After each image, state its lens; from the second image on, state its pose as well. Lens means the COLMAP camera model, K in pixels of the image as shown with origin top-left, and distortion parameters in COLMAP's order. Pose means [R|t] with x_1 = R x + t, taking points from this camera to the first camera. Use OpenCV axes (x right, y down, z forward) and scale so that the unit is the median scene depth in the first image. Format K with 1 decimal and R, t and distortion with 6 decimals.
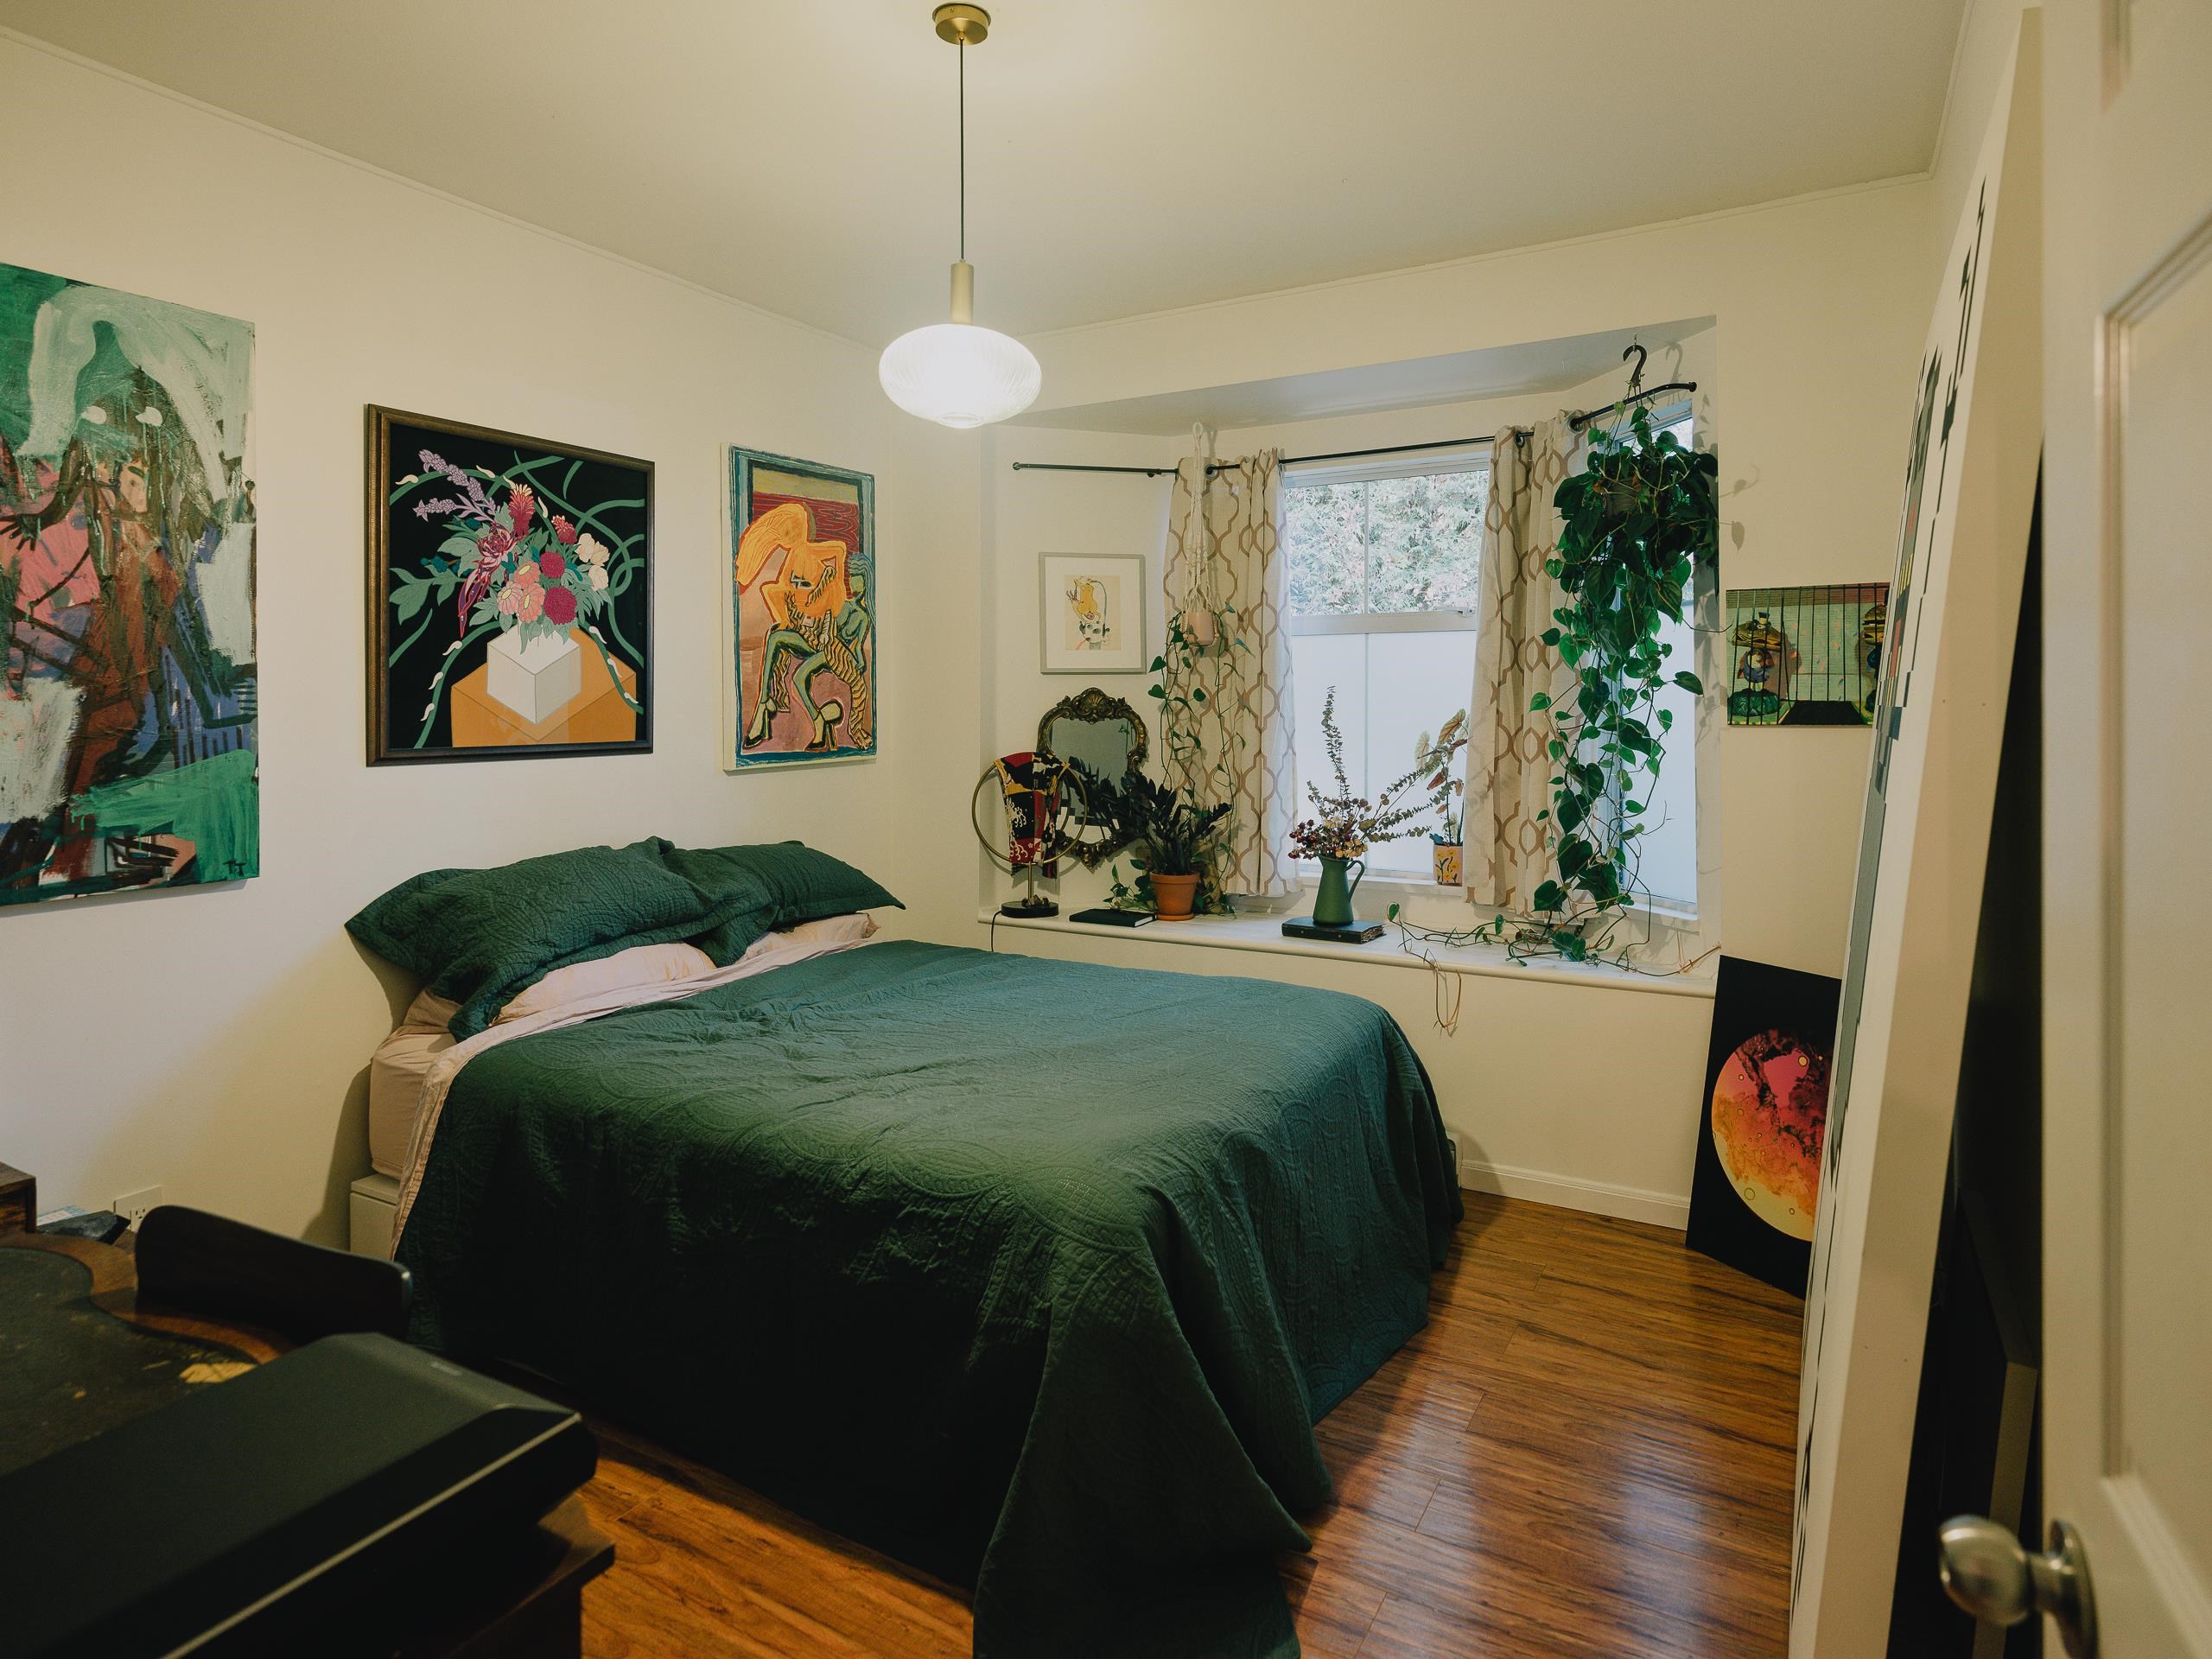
lens RADIAL K [[1231.1, 0, 1104.6], [0, 1231.1, 714.4], [0, 0, 1]] dist [-0.000385, -0.000358]
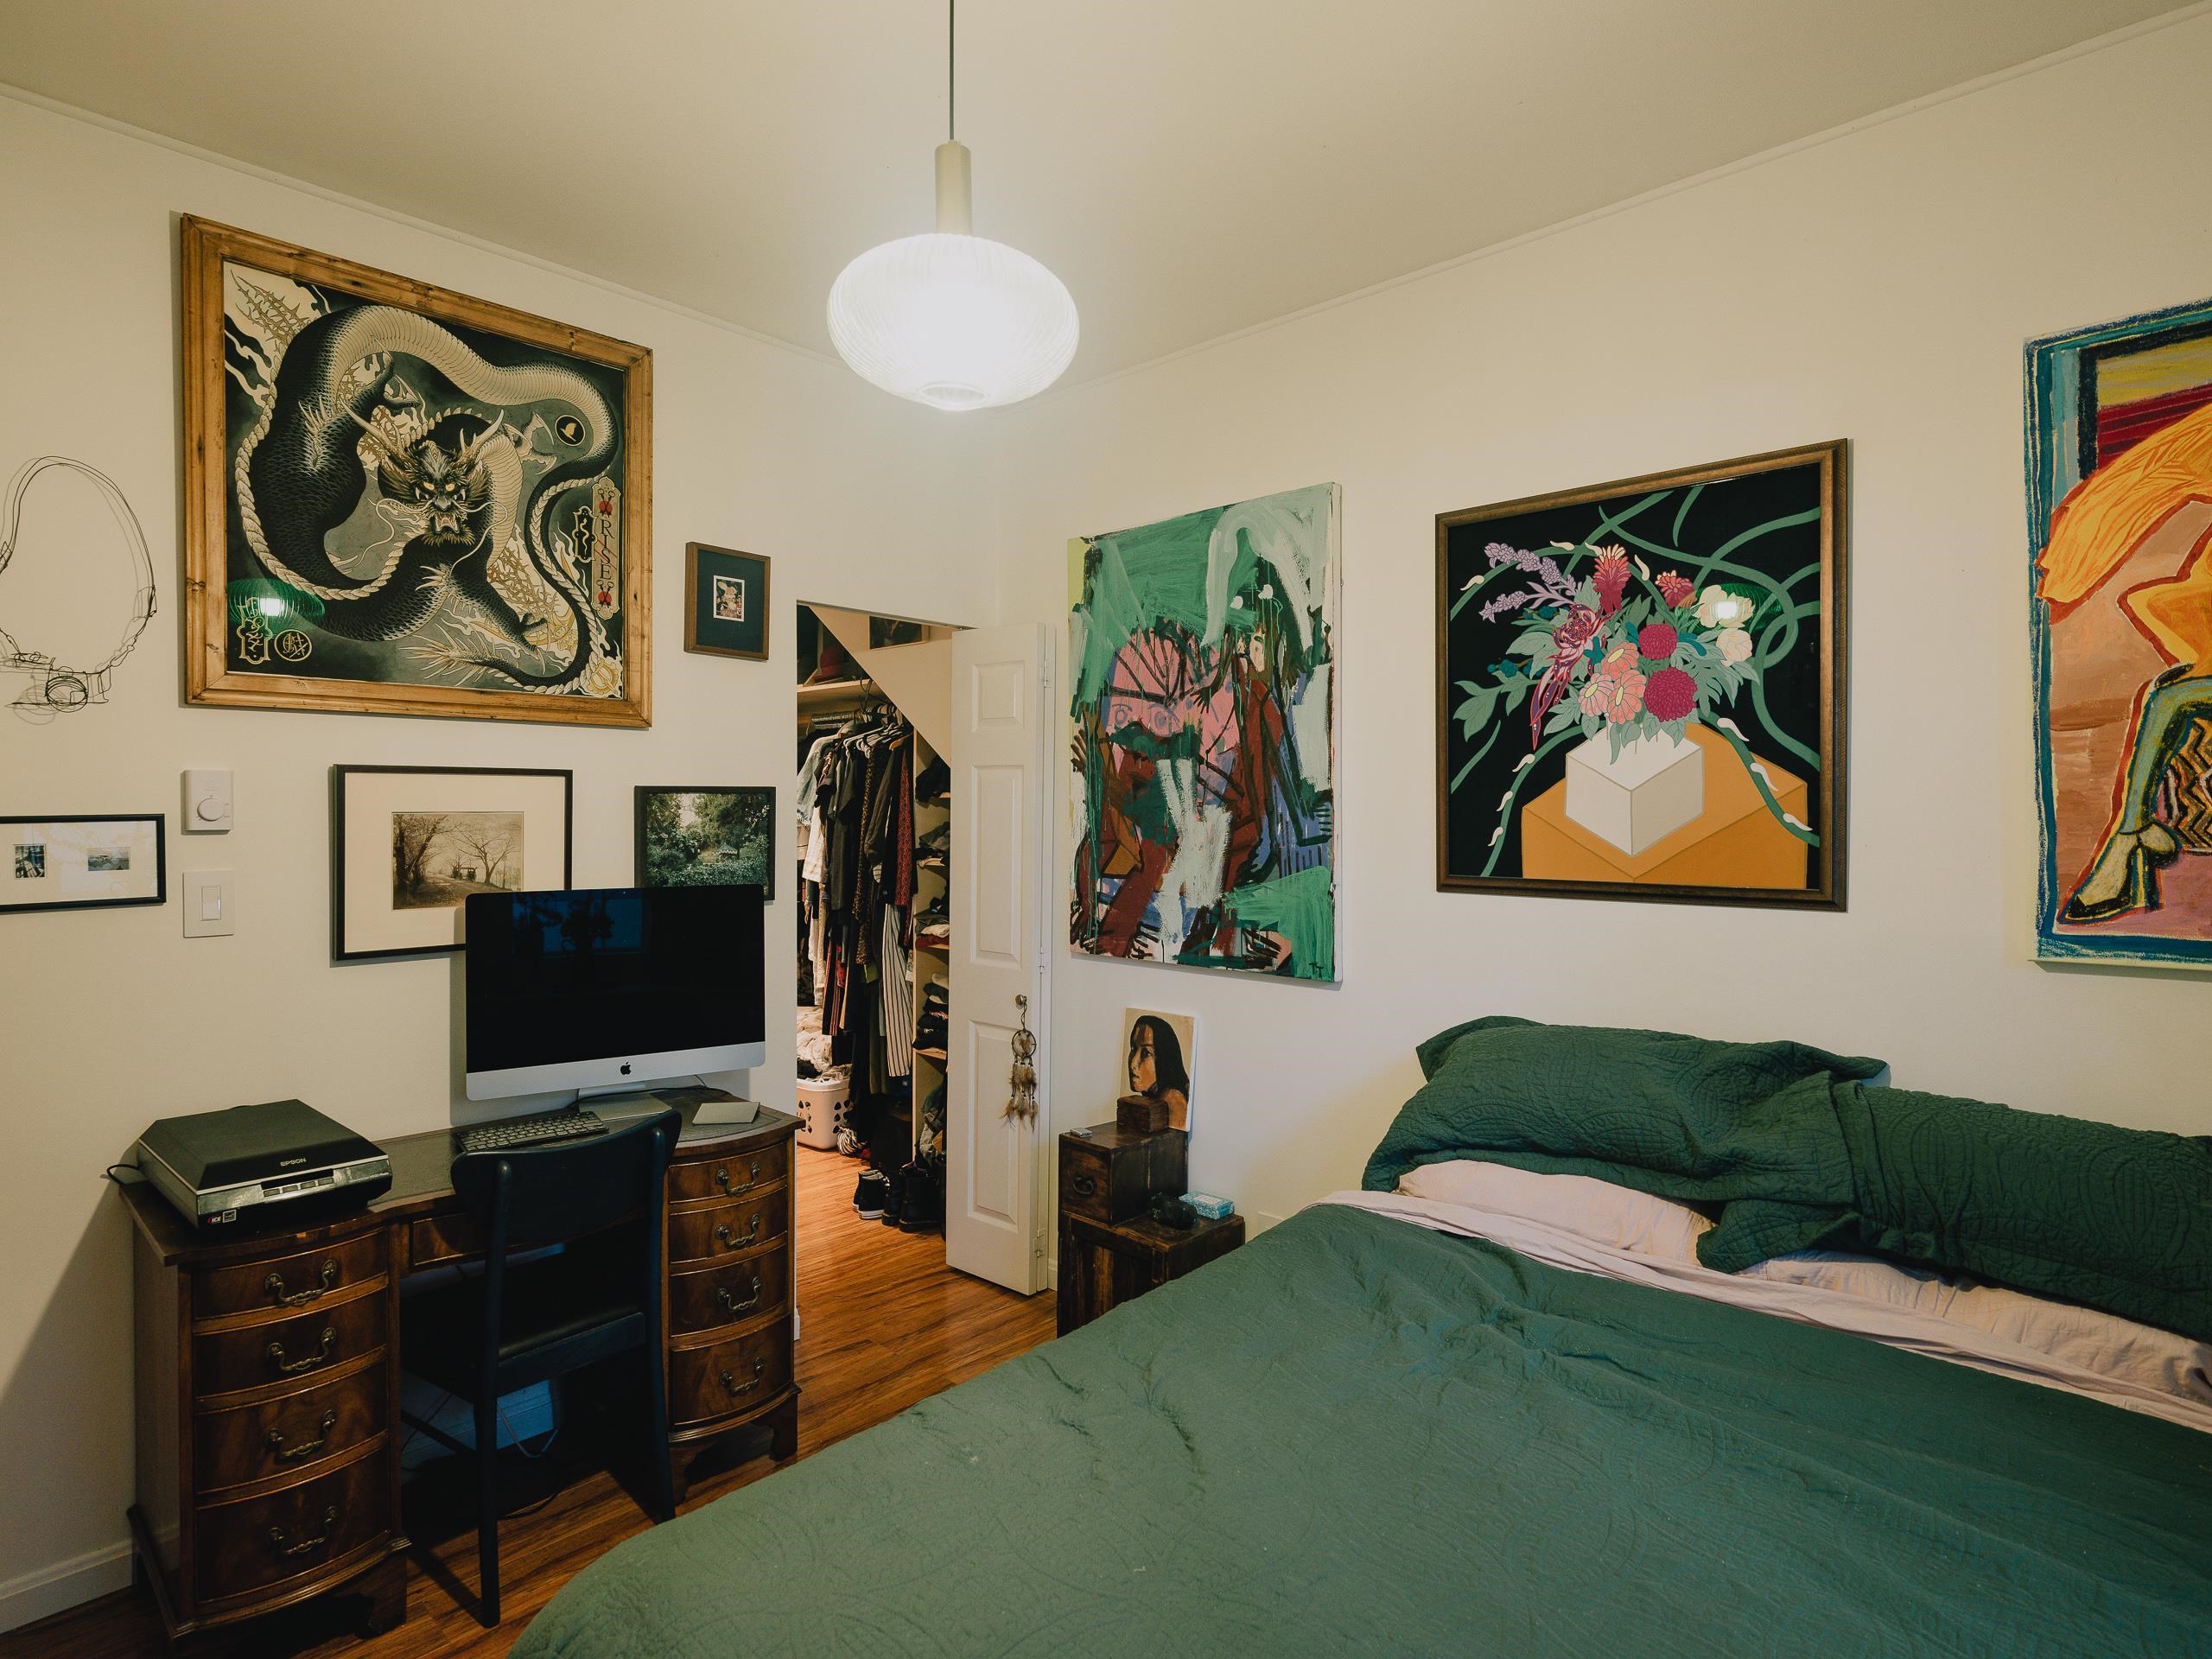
lens RADIAL K [[1207.7, 0, 1106.0], [0, 1207.7, 829.5], [0, 0, 1]] dist [0.002272, 0.000498]
pose [[-0.230018, 0.016489, -0.973047, 0.360768], [-0.009430, 0.999772, 0.019171, -0.020734], [0.973141, 0.013585, -0.229810, 0.910319]]
